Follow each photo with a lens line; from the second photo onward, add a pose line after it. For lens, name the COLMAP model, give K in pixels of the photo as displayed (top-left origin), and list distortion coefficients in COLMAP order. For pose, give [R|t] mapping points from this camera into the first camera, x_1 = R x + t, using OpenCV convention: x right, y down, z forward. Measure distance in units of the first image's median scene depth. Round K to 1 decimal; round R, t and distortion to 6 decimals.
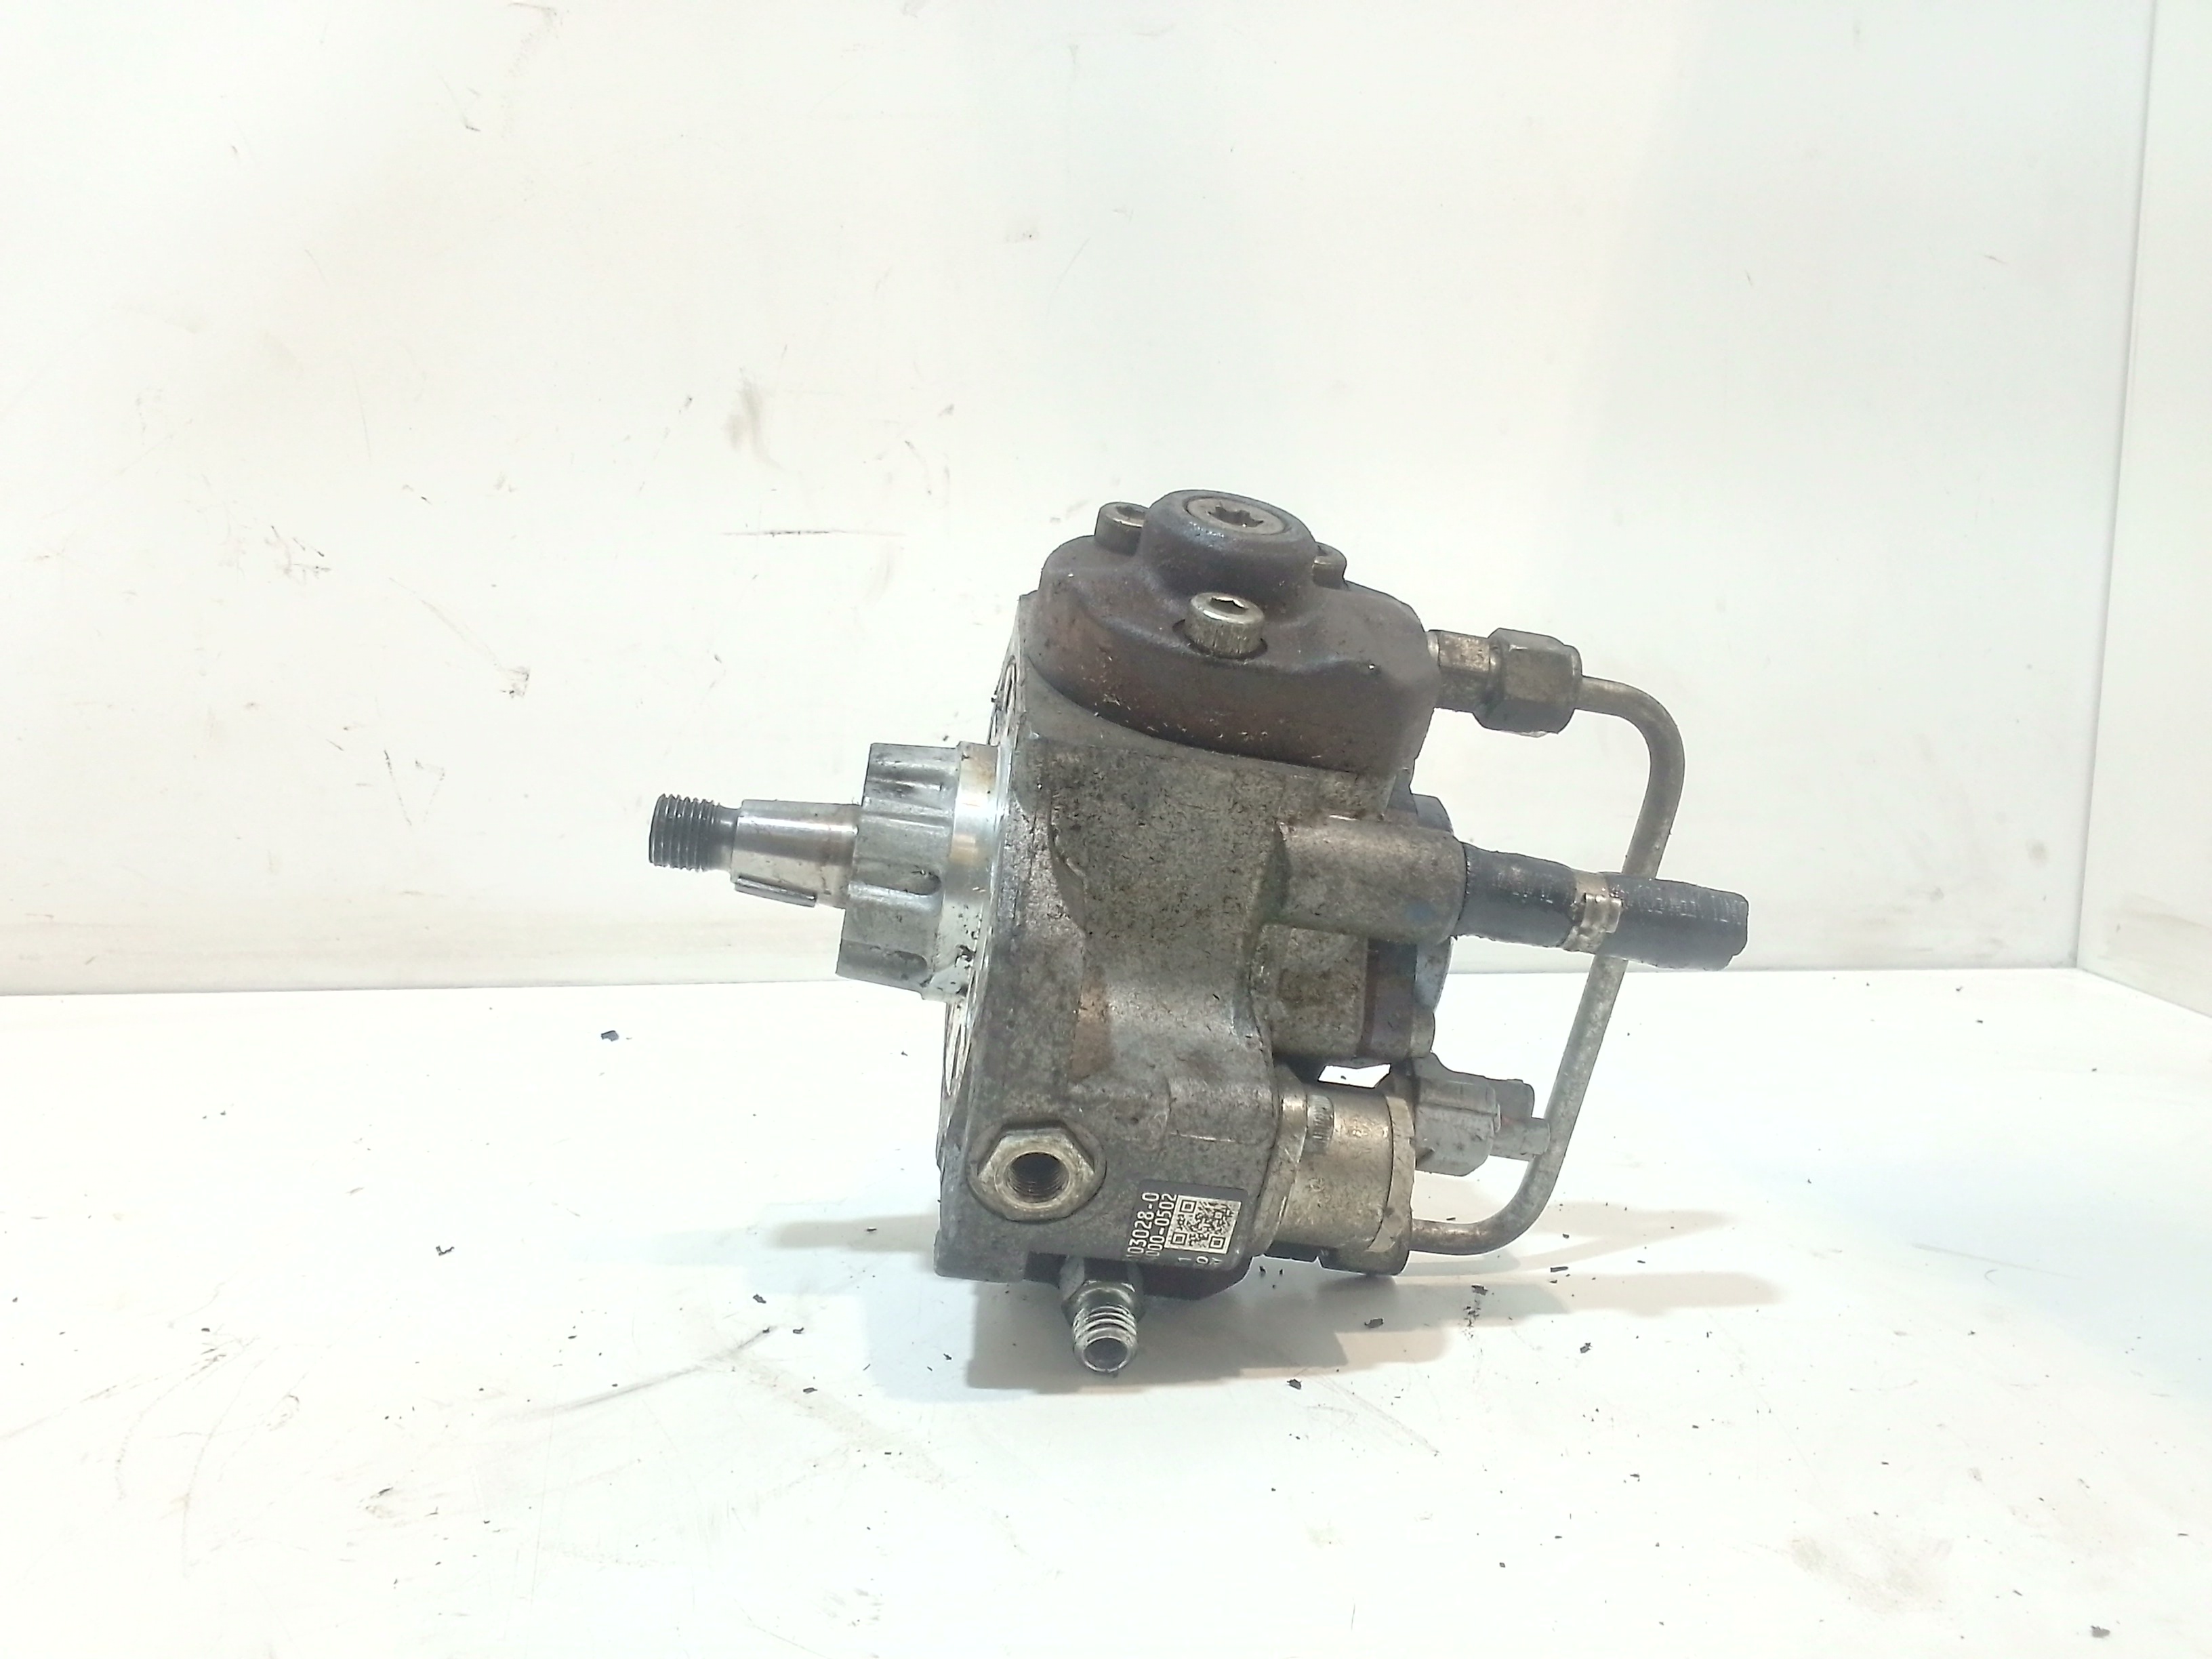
lens RADIAL K [[1728.7, 0, 1105.0], [0, 1728.7, 797.0], [0, 0, 1]] dist [0.063284, -0.108871]
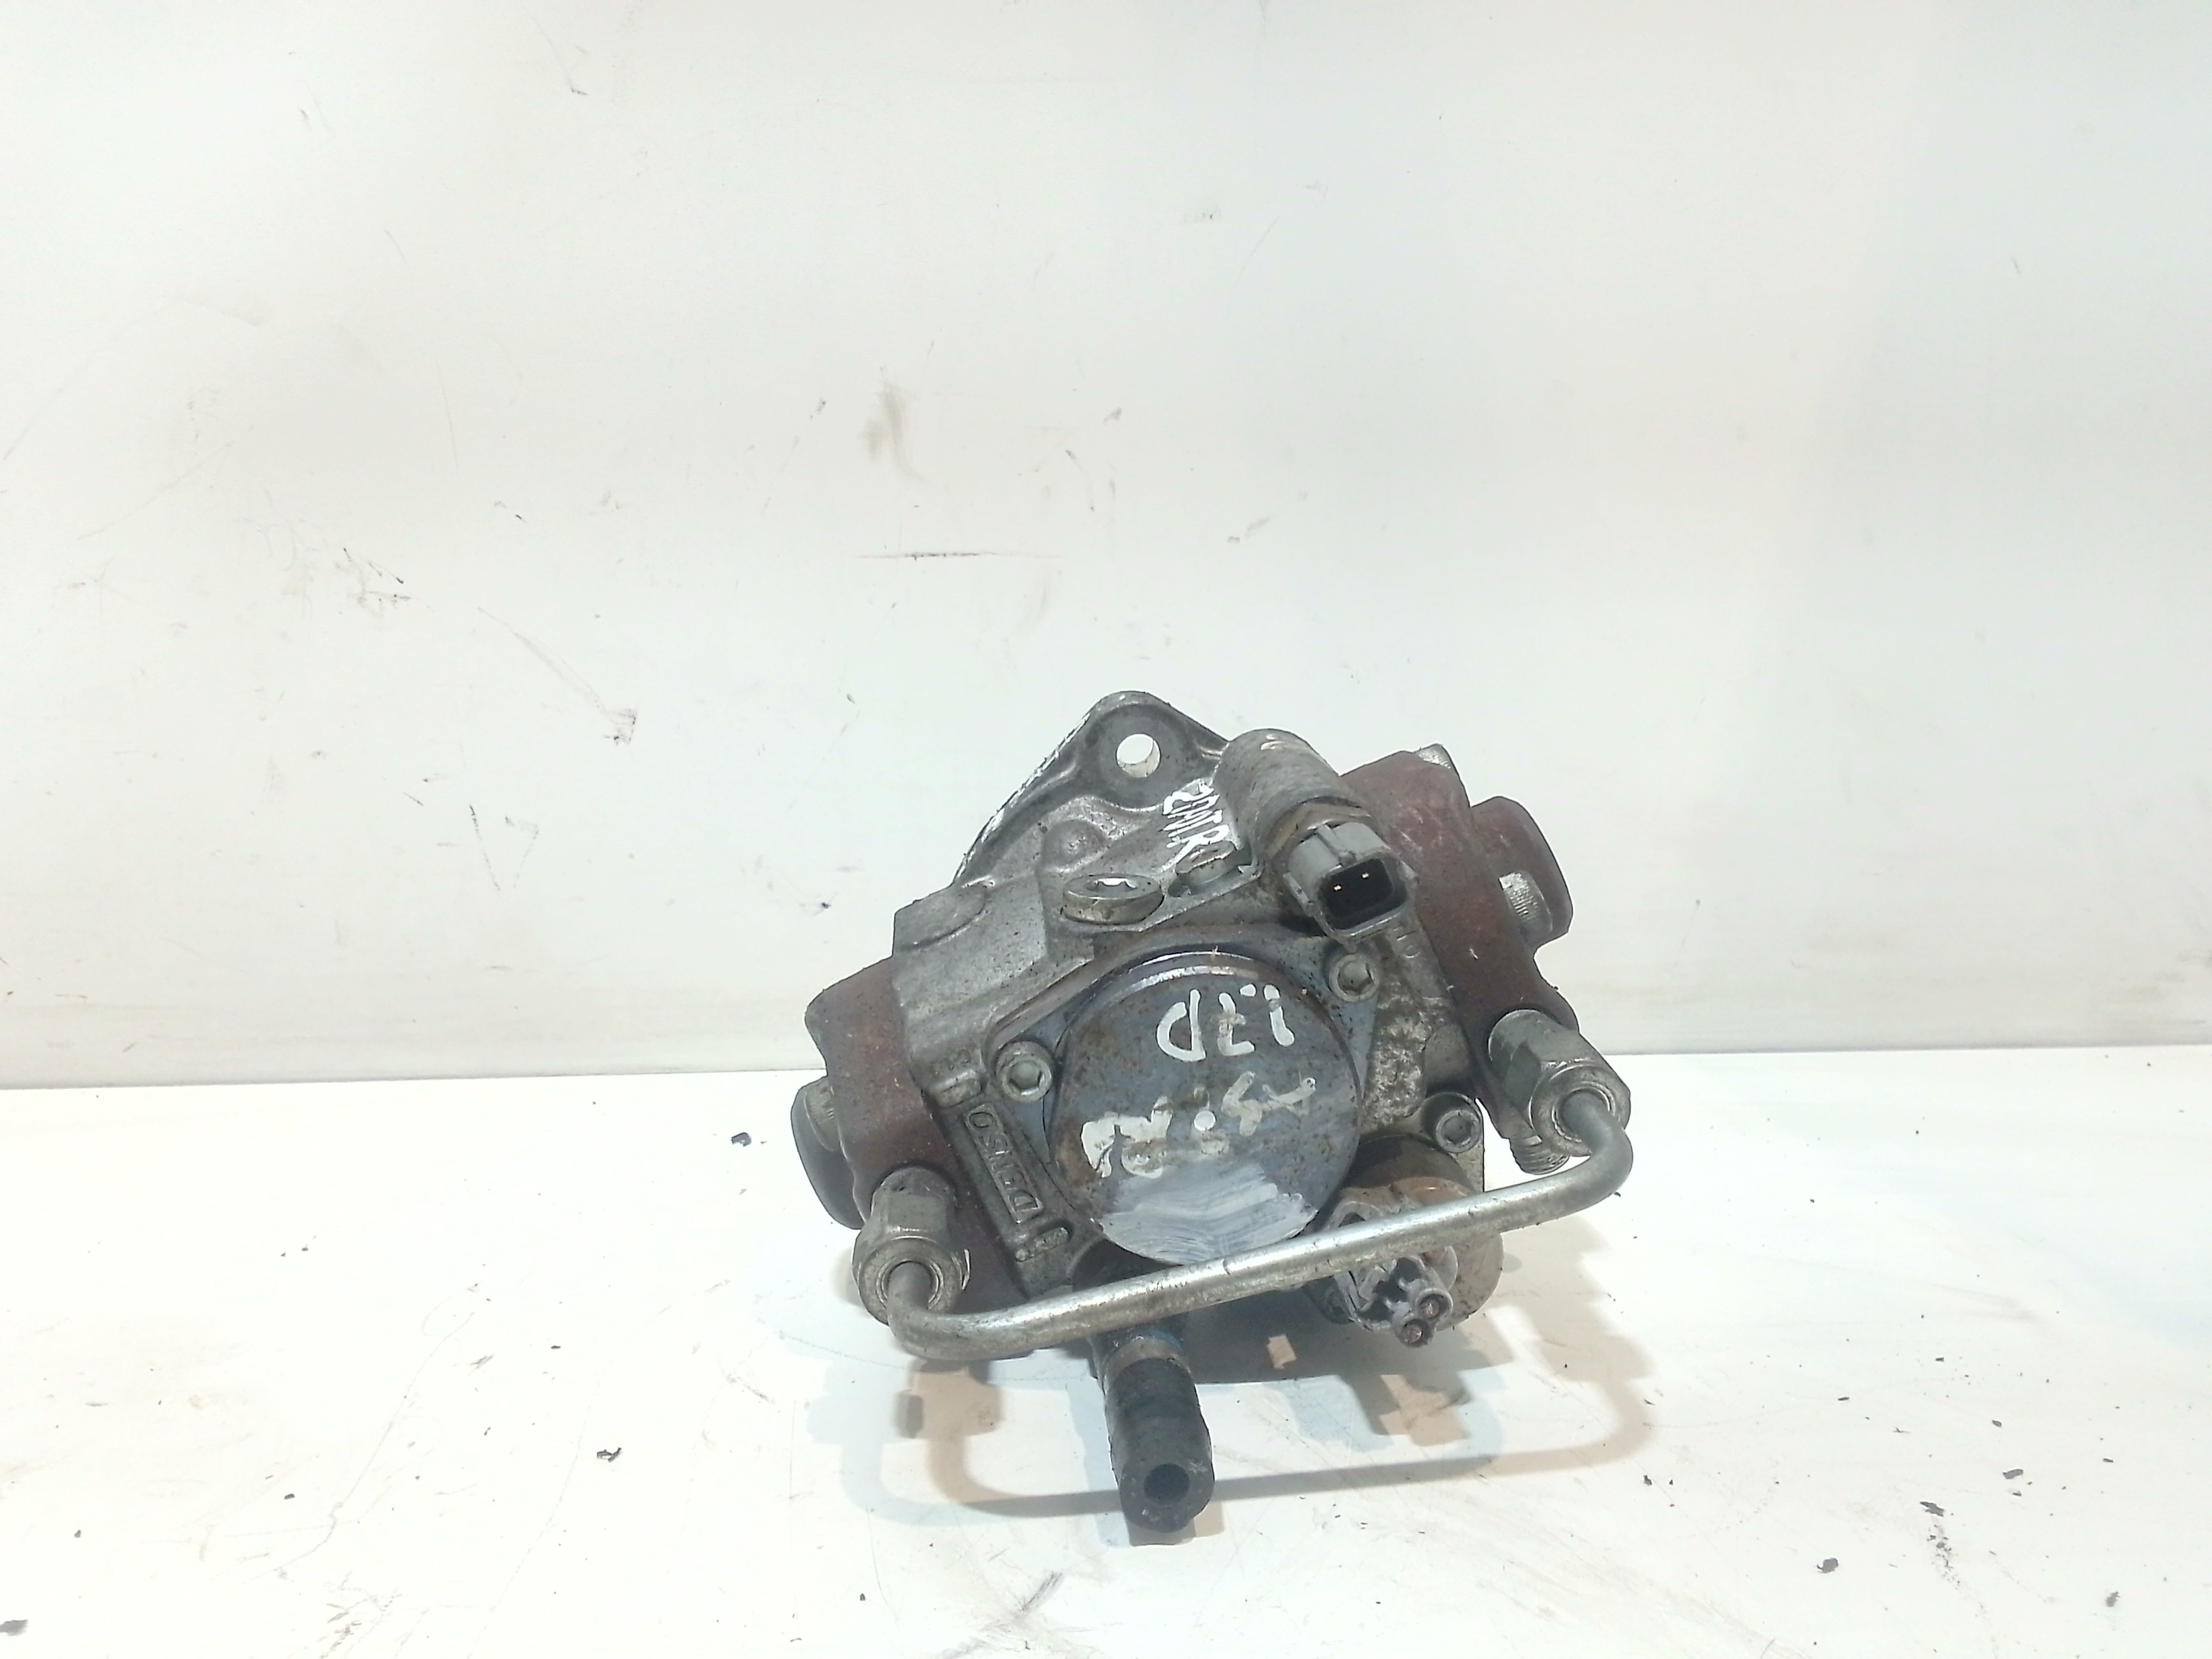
lens RADIAL K [[1728.7, 0, 1105.0], [0, 1728.7, 797.0], [0, 0, 1]] dist [0.063284, -0.108871]
pose [[0.999980, -0.002498, 0.005741, -0.101065], [0.002574, 0.999910, -0.013154, -0.018575], [-0.005708, 0.013169, 0.999897, 0.127166]]
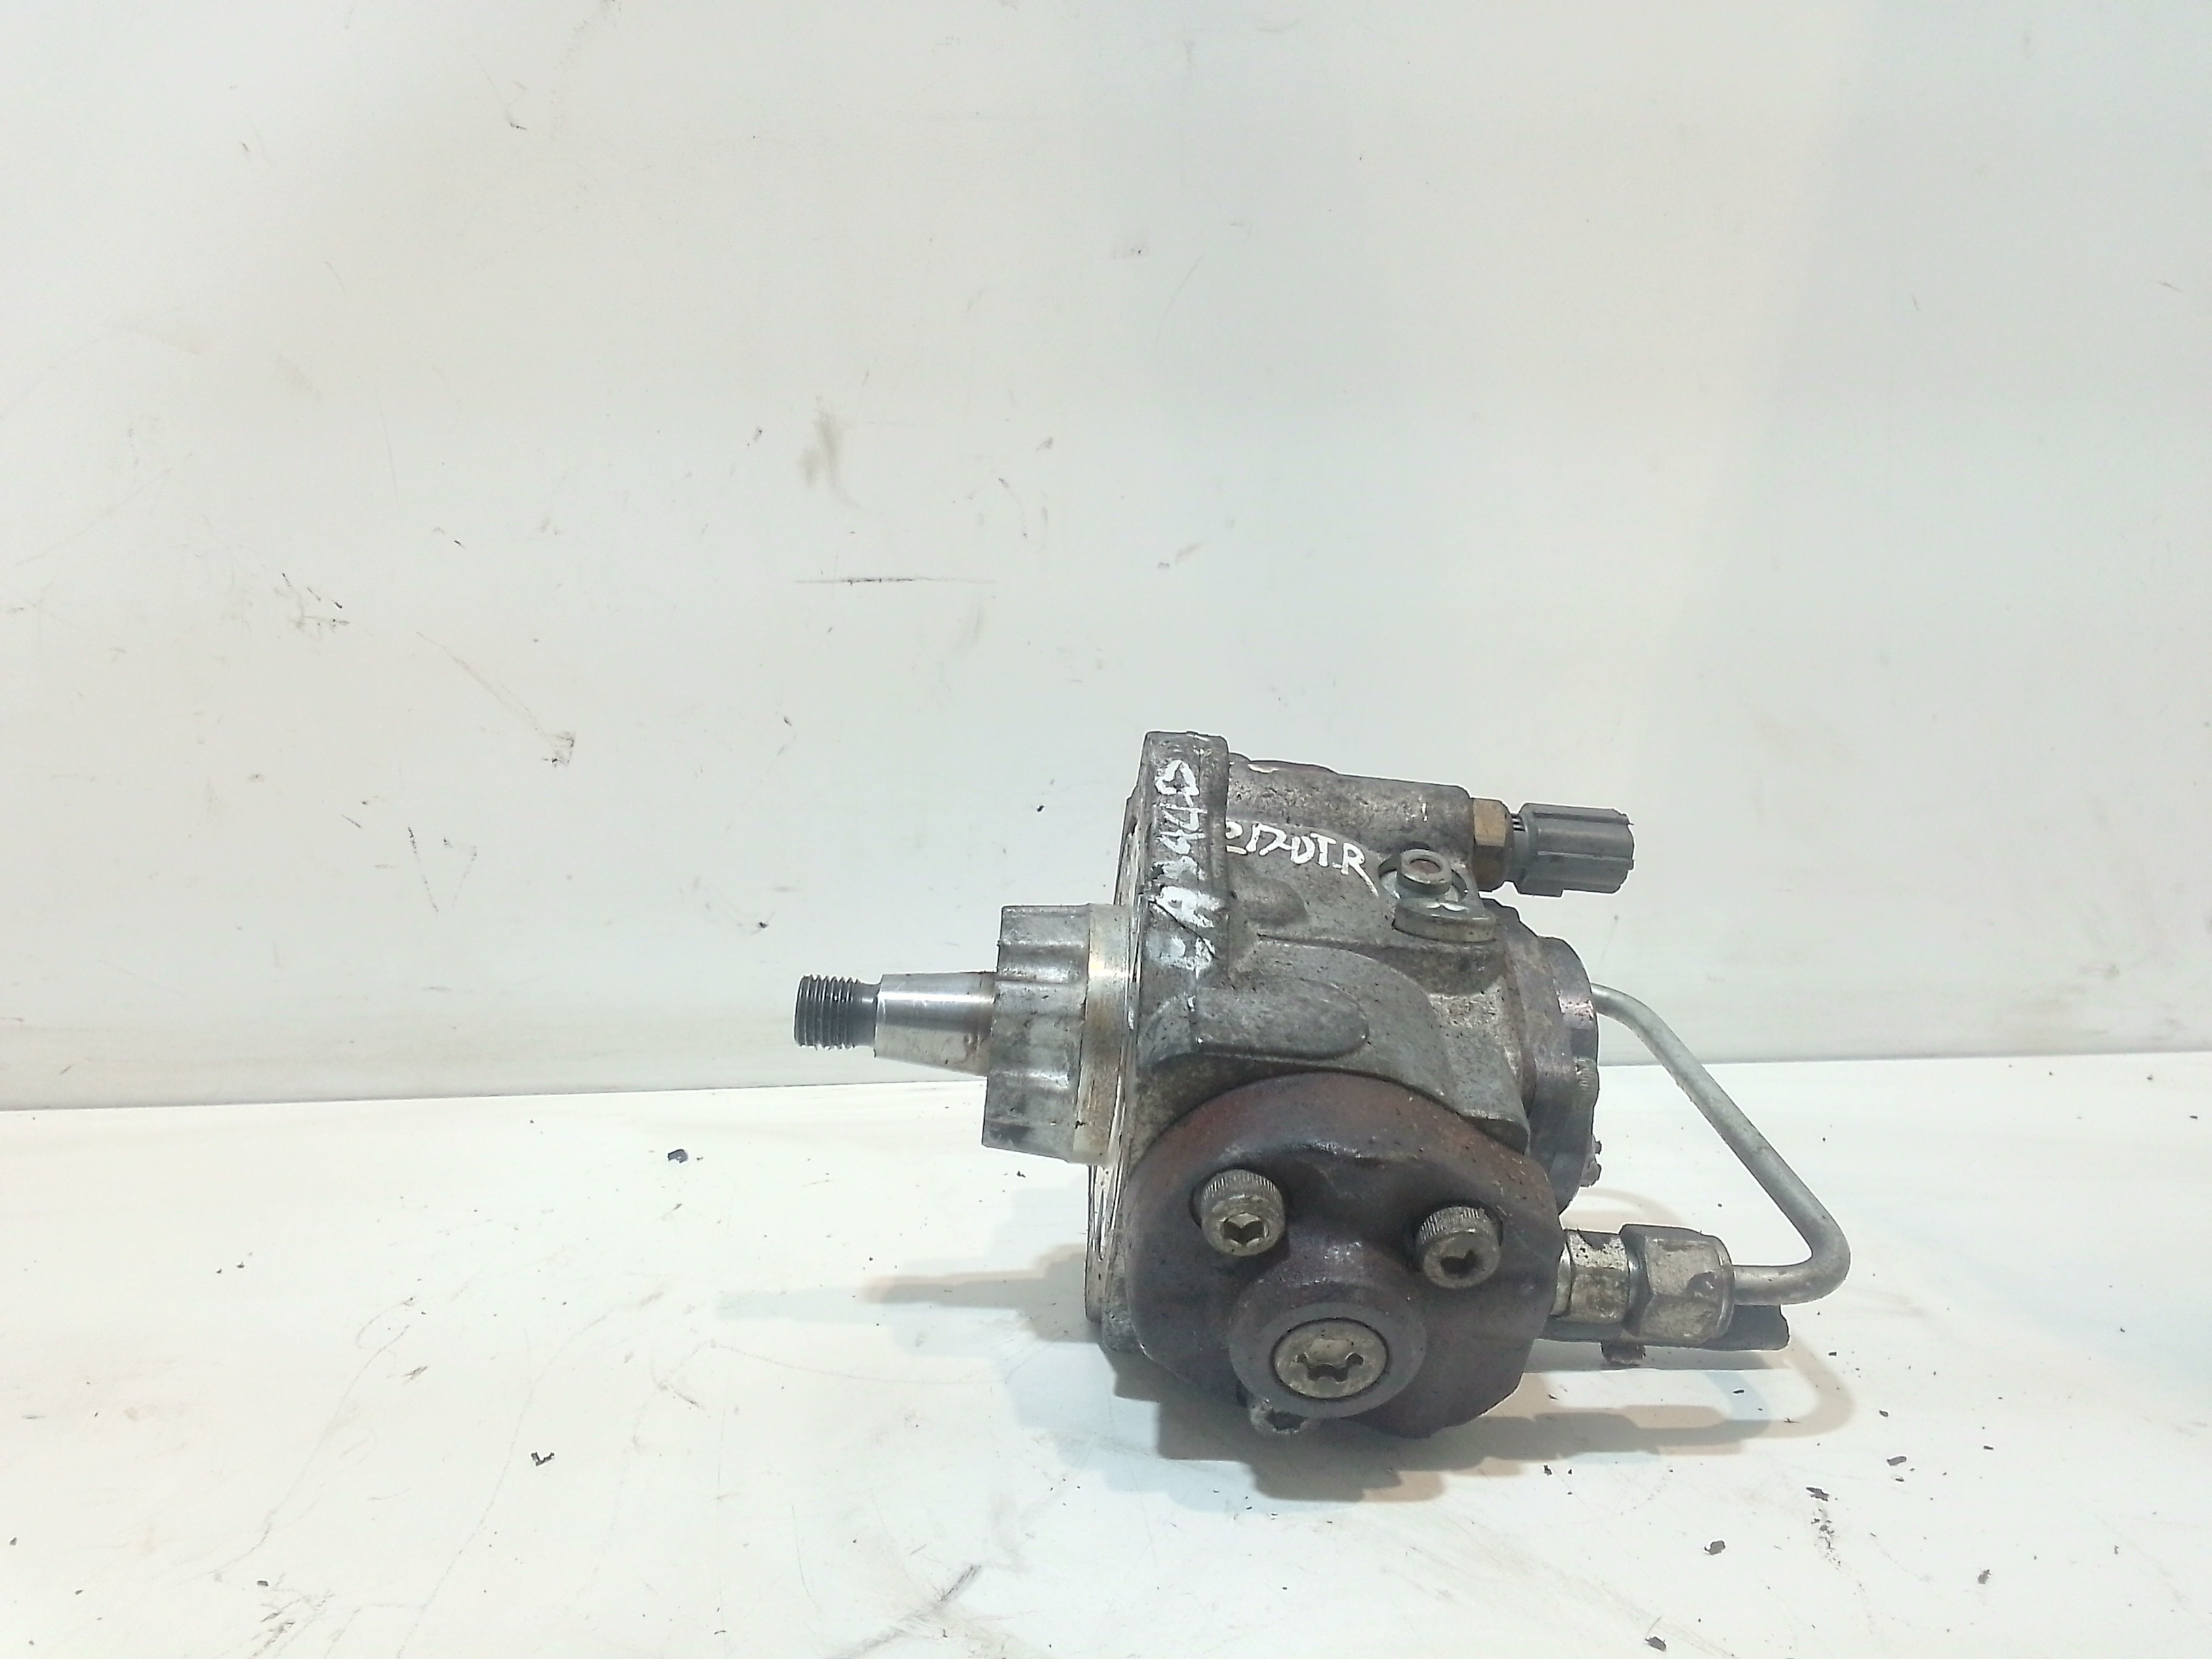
lens RADIAL K [[1728.7, 0, 1105.0], [0, 1728.7, 797.0], [0, 0, 1]] dist [0.063284, -0.108871]
pose [[0.999425, -0.005186, 0.033511, -0.091399], [0.006081, 0.999627, -0.026639, -0.016497], [-0.033361, 0.026828, 0.999083, 0.108388]]
